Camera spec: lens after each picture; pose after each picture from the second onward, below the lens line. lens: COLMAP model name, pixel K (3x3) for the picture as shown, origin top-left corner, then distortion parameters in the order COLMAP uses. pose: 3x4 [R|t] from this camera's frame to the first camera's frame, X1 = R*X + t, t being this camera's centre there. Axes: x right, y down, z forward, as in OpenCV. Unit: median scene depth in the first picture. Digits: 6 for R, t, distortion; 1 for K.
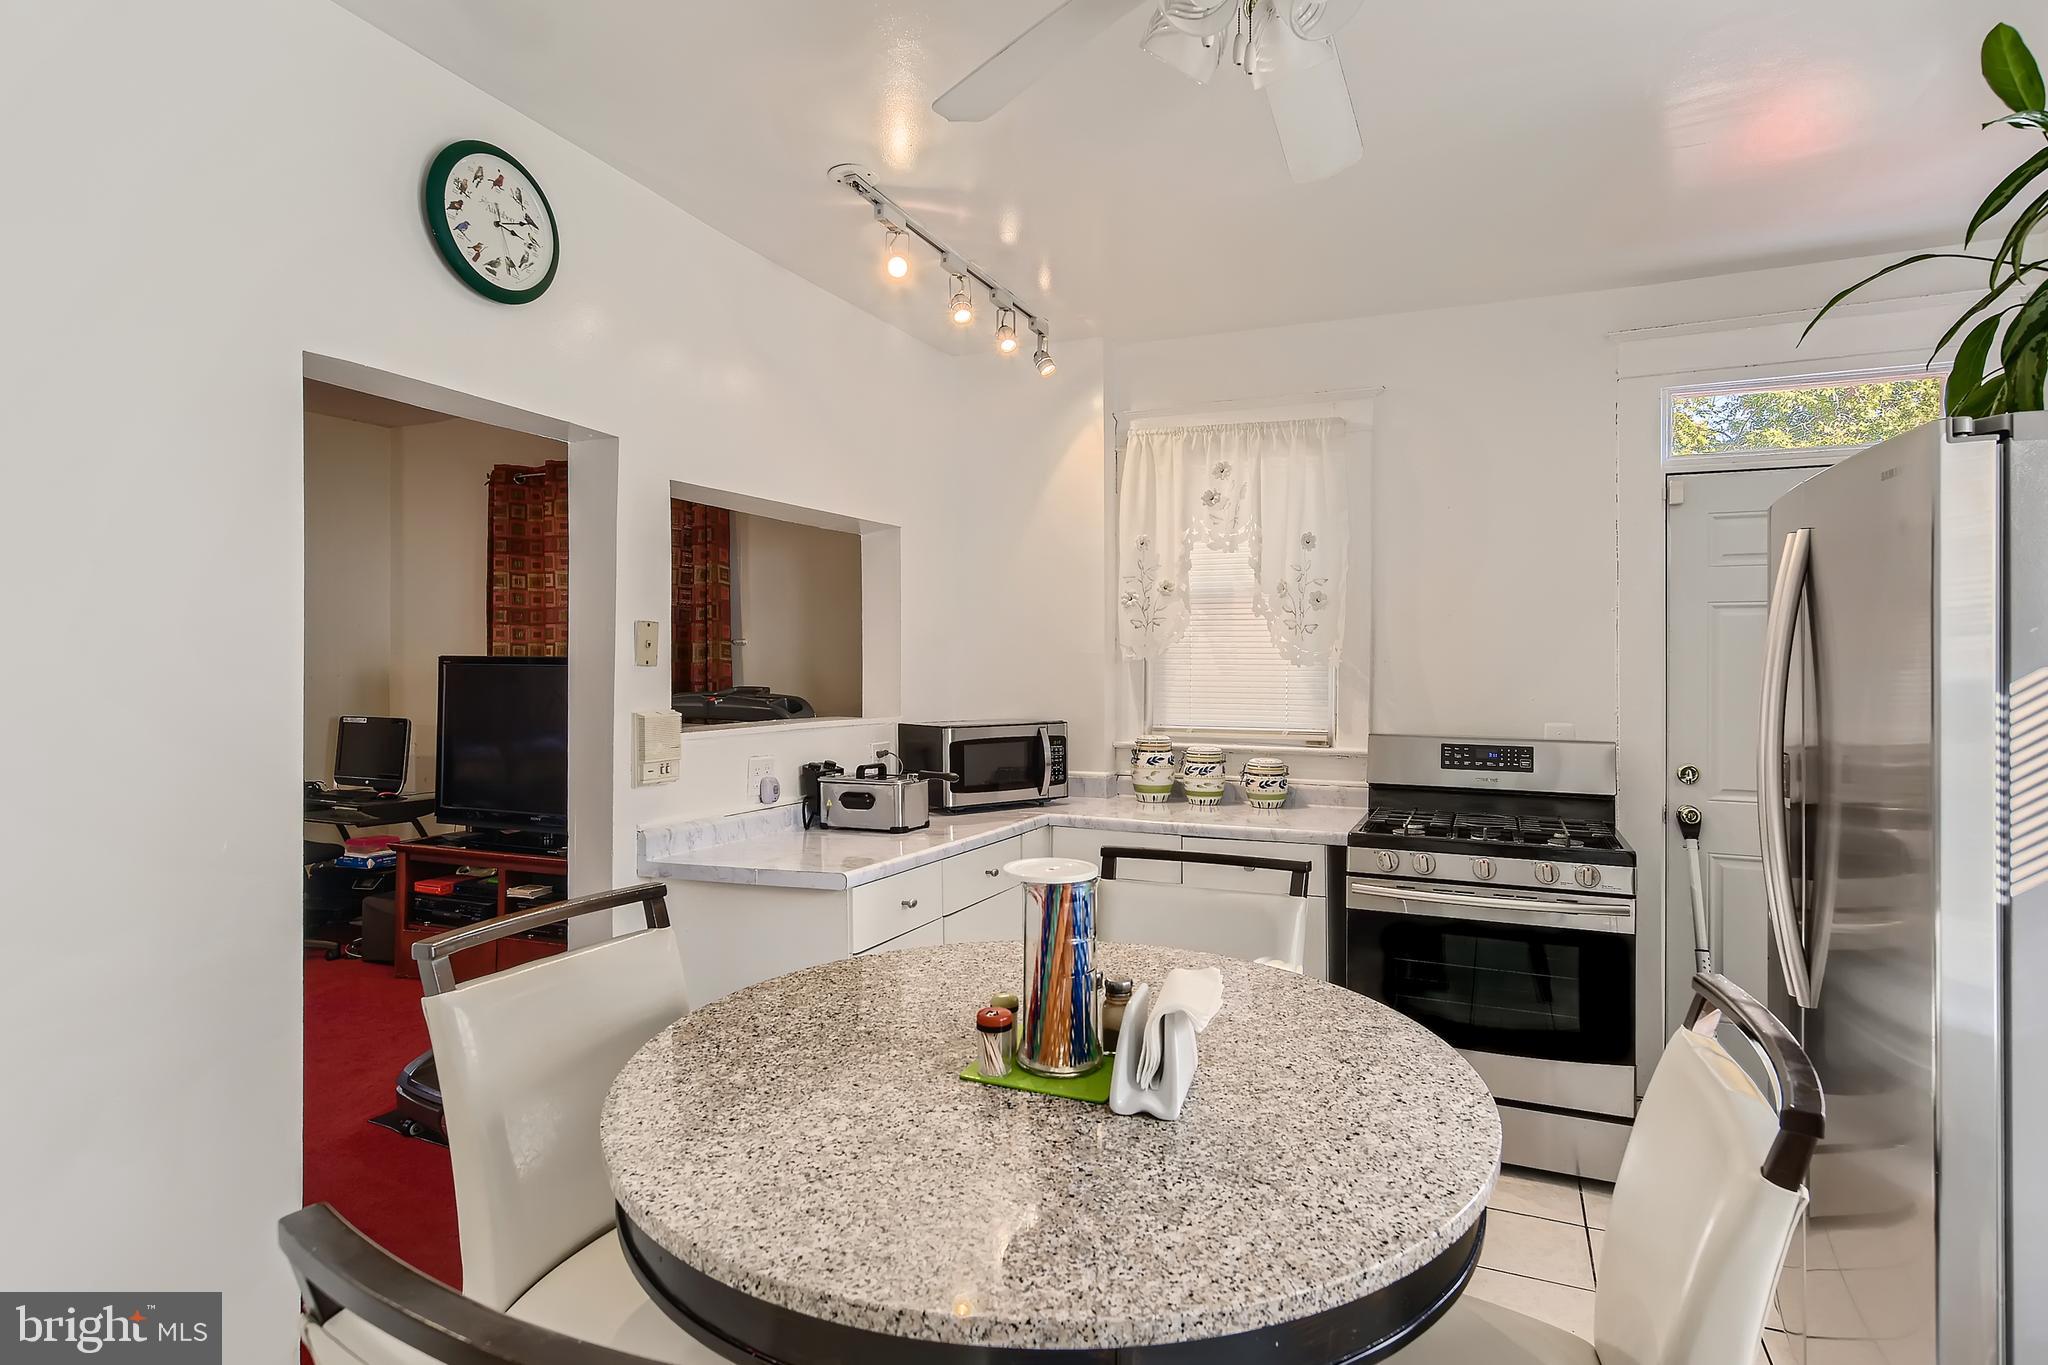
lens RADIAL K [[1060.7, 0, 1037.0], [0, 1060.7, 670.6], [0, 0, 1]] dist [-0.001029, 0.000281]
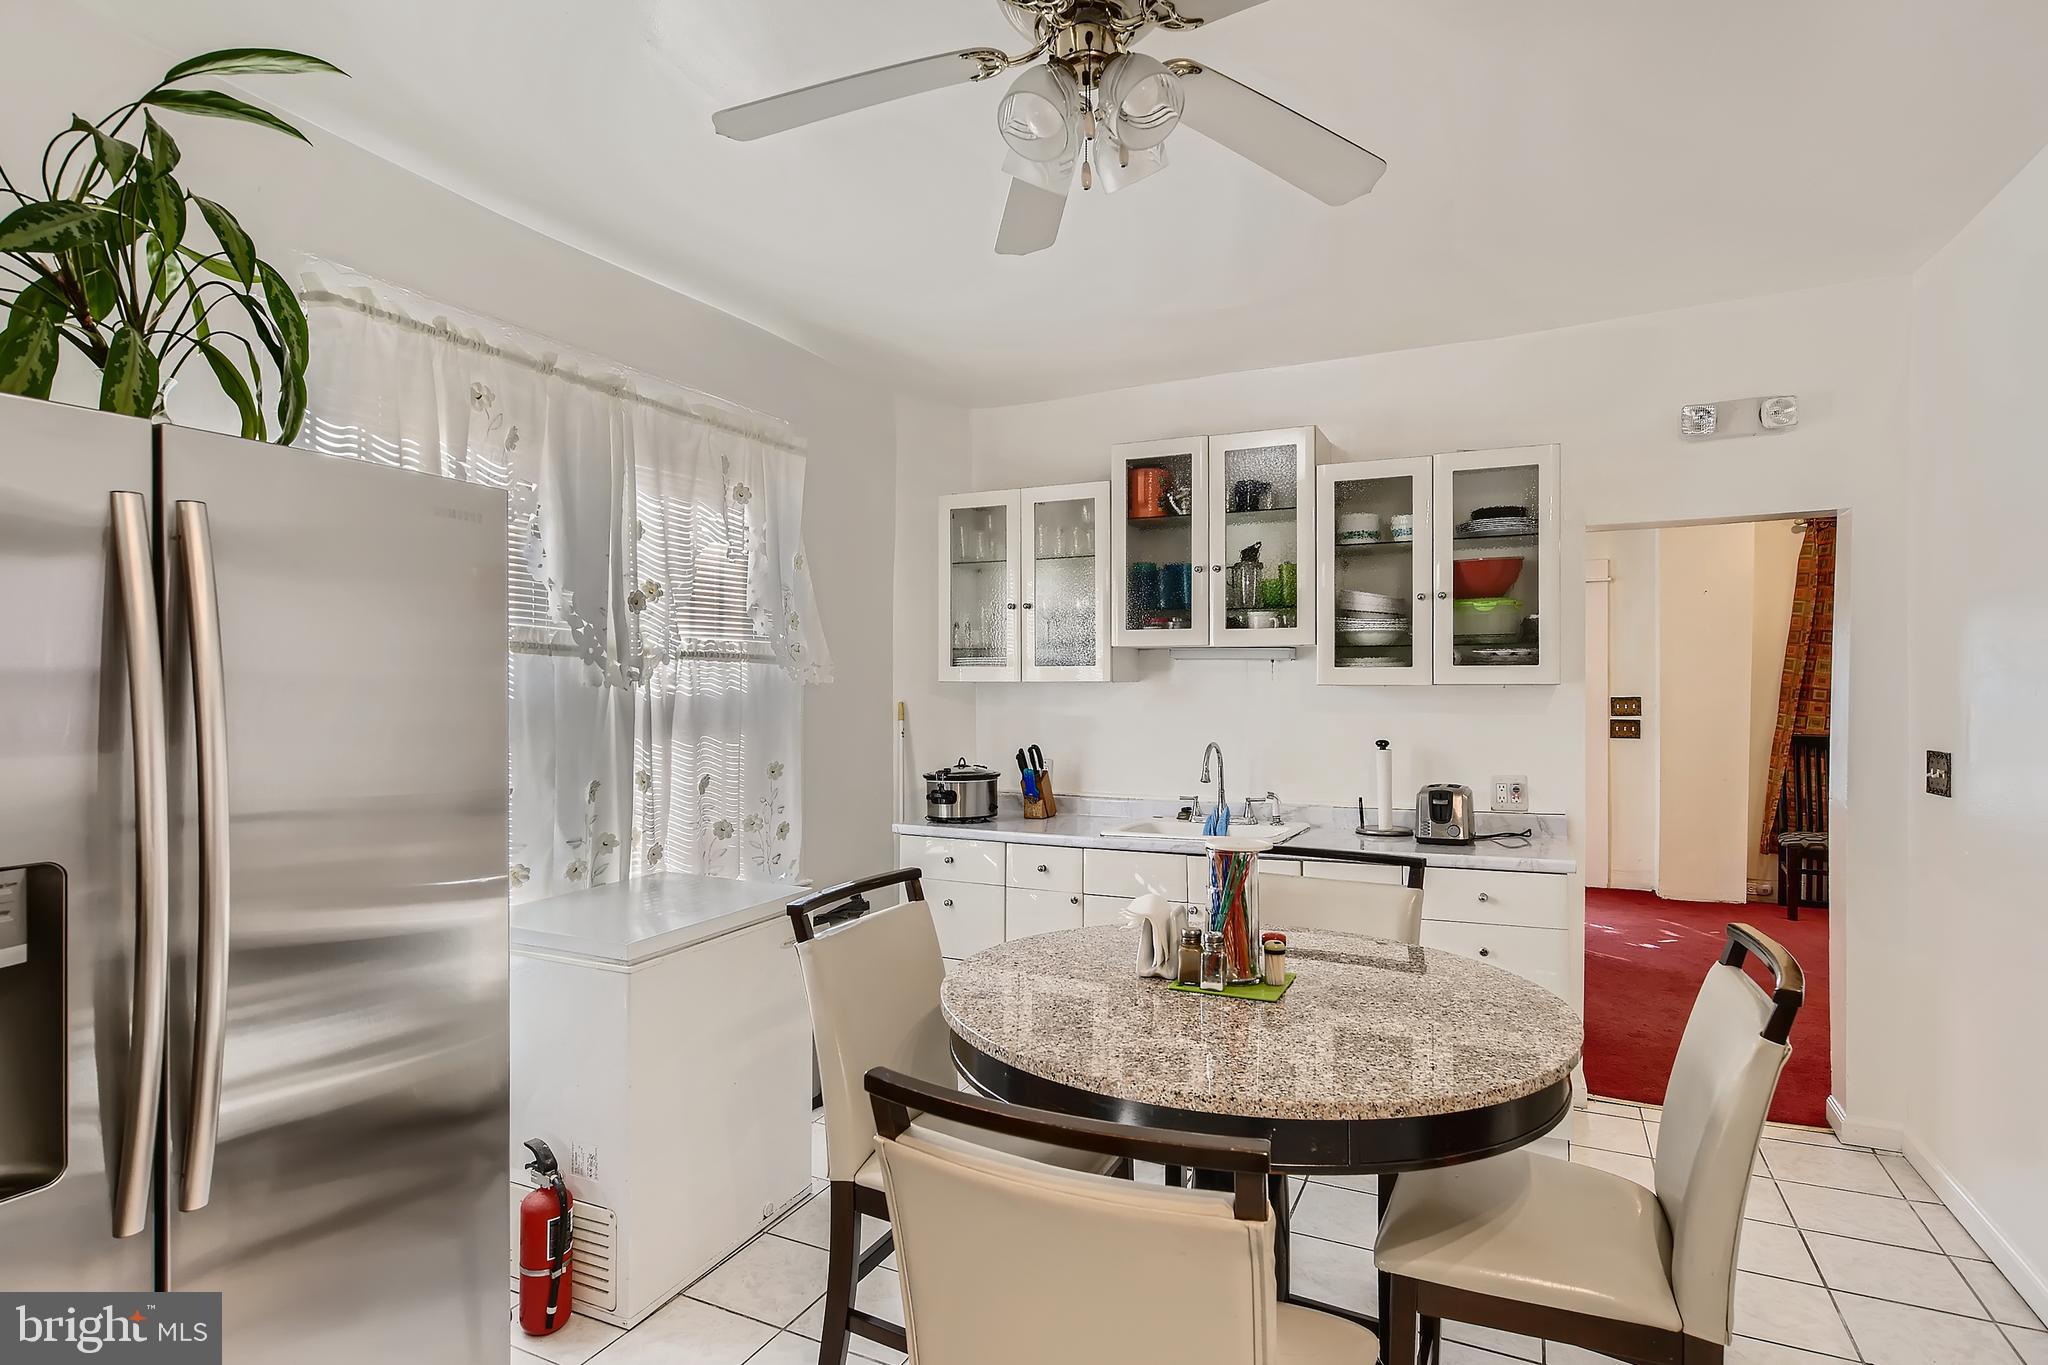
lens RADIAL K [[1044.8, 0, 1034.4], [0, 1044.8, 681.8], [0, 0, 1]] dist [0.003873, 0.001864]
pose [[-0.999379, -0.007998, 0.034316, 0.084127], [-0.007678, 0.999926, 0.009440, -0.014872], [-0.034389, 0.009170, -0.999366, 0.838617]]
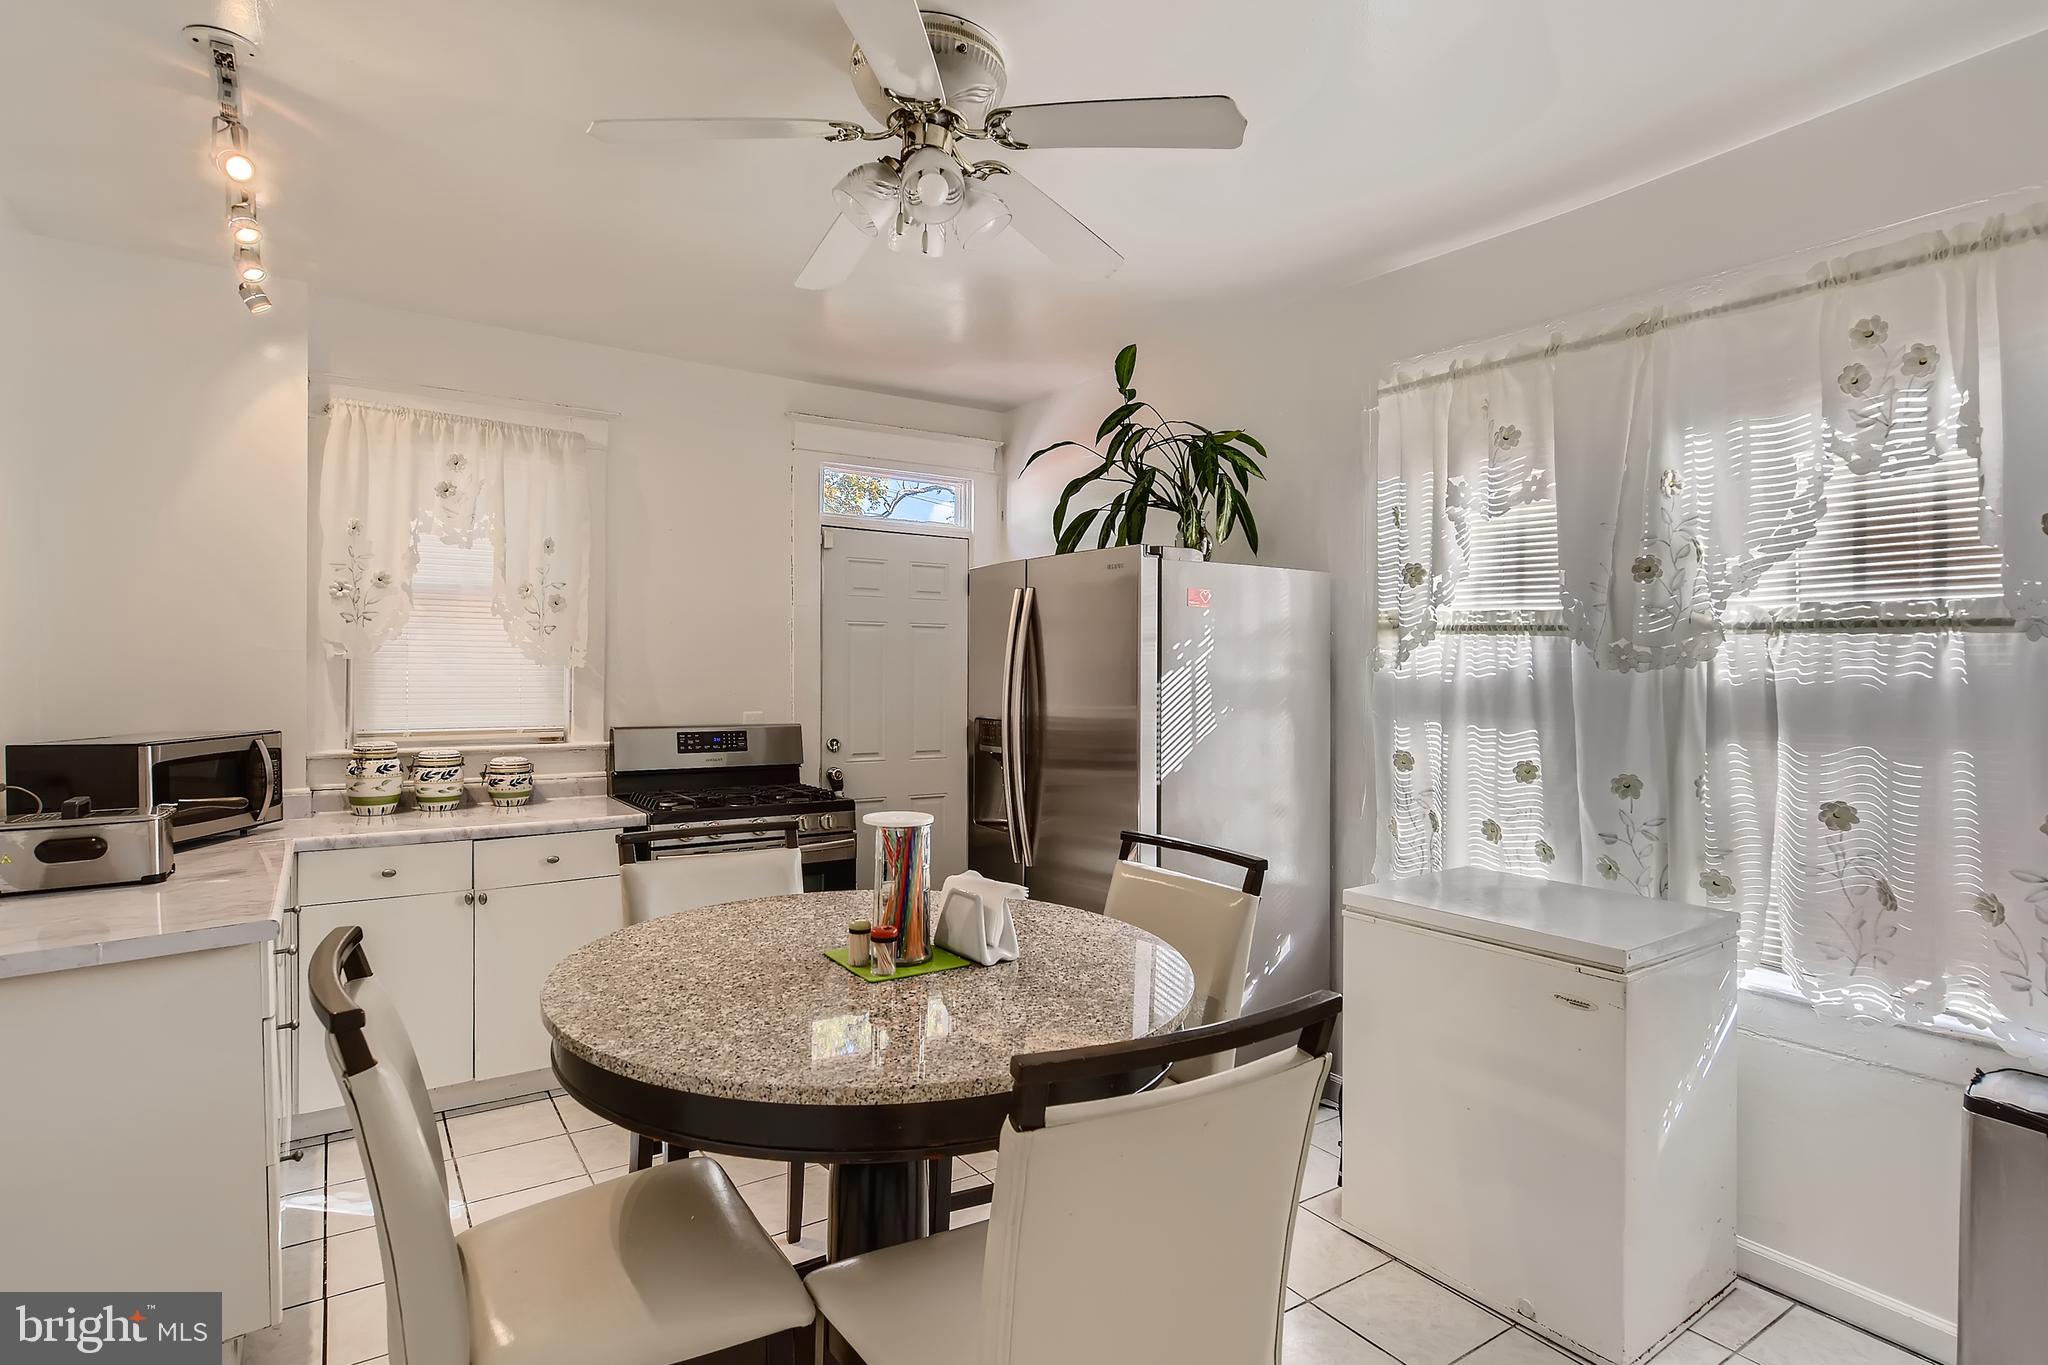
lens RADIAL K [[1044.8, 0, 1034.4], [0, 1044.8, 681.8], [0, 0, 1]] dist [0.003873, 0.001864]
pose [[0.537130, -0.011080, 0.843427, -0.355149], [-0.000502, 0.999909, 0.013456, -0.002528], [-0.843499, -0.007651, 0.537076, 0.045293]]
